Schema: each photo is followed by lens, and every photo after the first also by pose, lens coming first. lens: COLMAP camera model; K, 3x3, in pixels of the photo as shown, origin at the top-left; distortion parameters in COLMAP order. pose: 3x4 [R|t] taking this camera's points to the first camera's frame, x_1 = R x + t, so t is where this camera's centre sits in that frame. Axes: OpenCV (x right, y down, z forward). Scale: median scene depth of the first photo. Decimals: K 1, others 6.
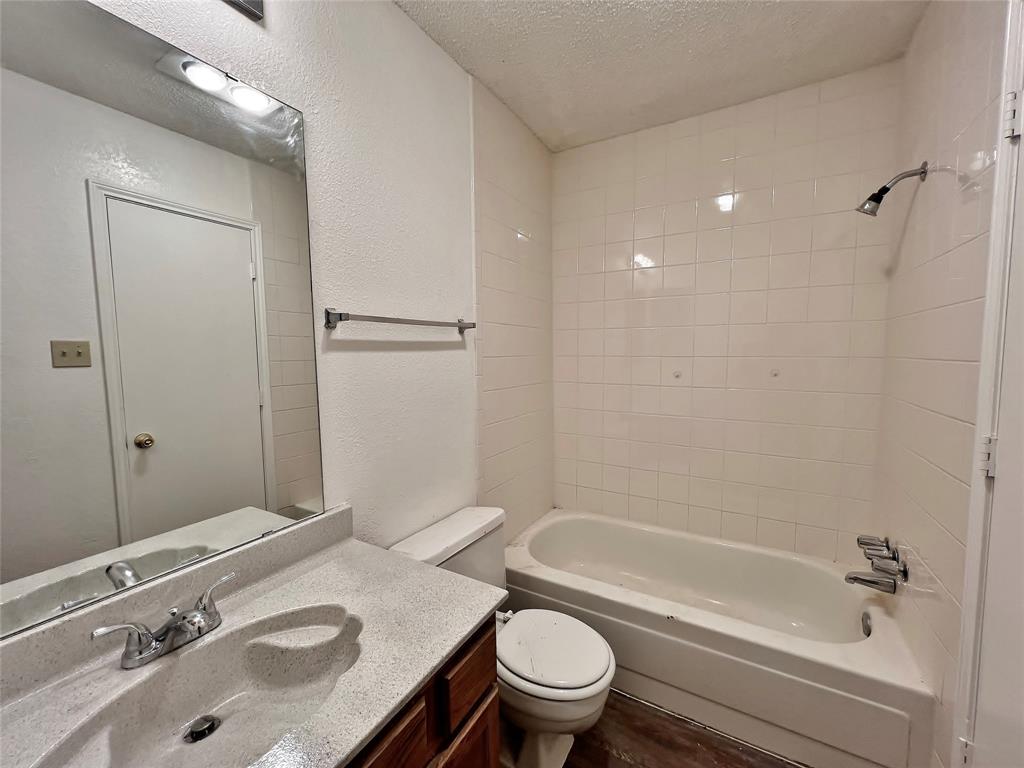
lens RADIAL K [[411.3, 0, 511.7], [0, 411.3, 384.7], [0, 0, 1]] dist [-0.003348, 0.000631]
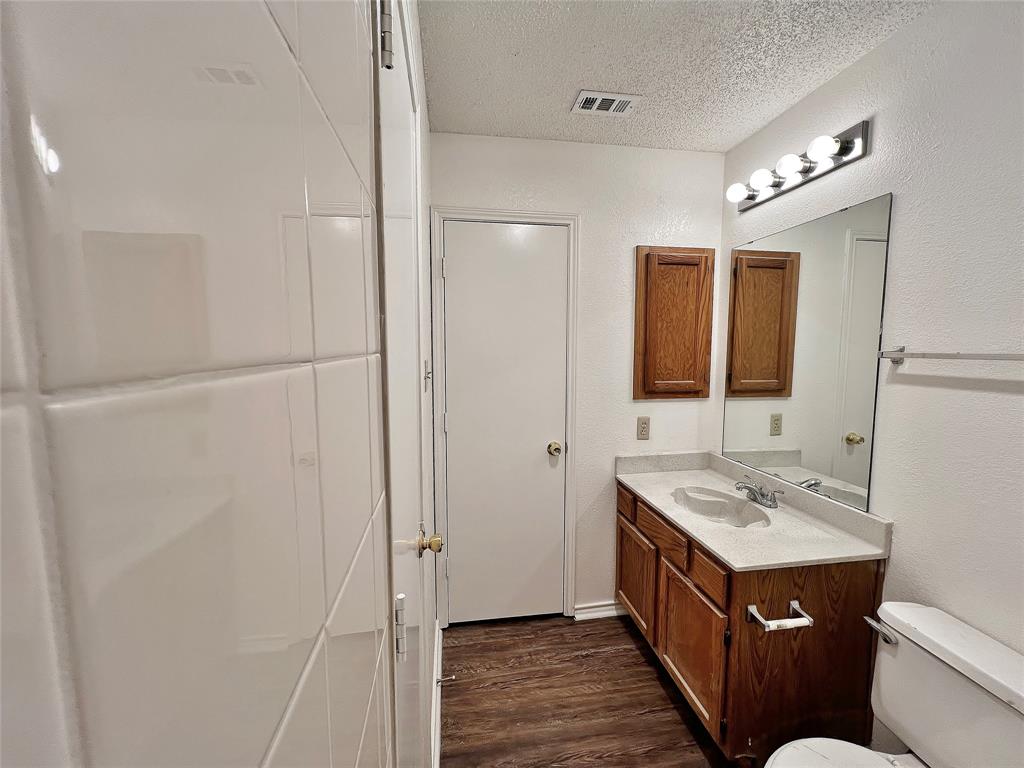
lens RADIAL K [[414.0, 0, 512.7], [0, 414.0, 384.4], [0, 0, 1]] dist [-0.003467, 0.000860]
pose [[-0.790137, 0.066474, -0.609316, 1.311795], [-0.030621, 0.988579, 0.147558, -0.257630], [0.612166, 0.135248, -0.779077, 1.482954]]
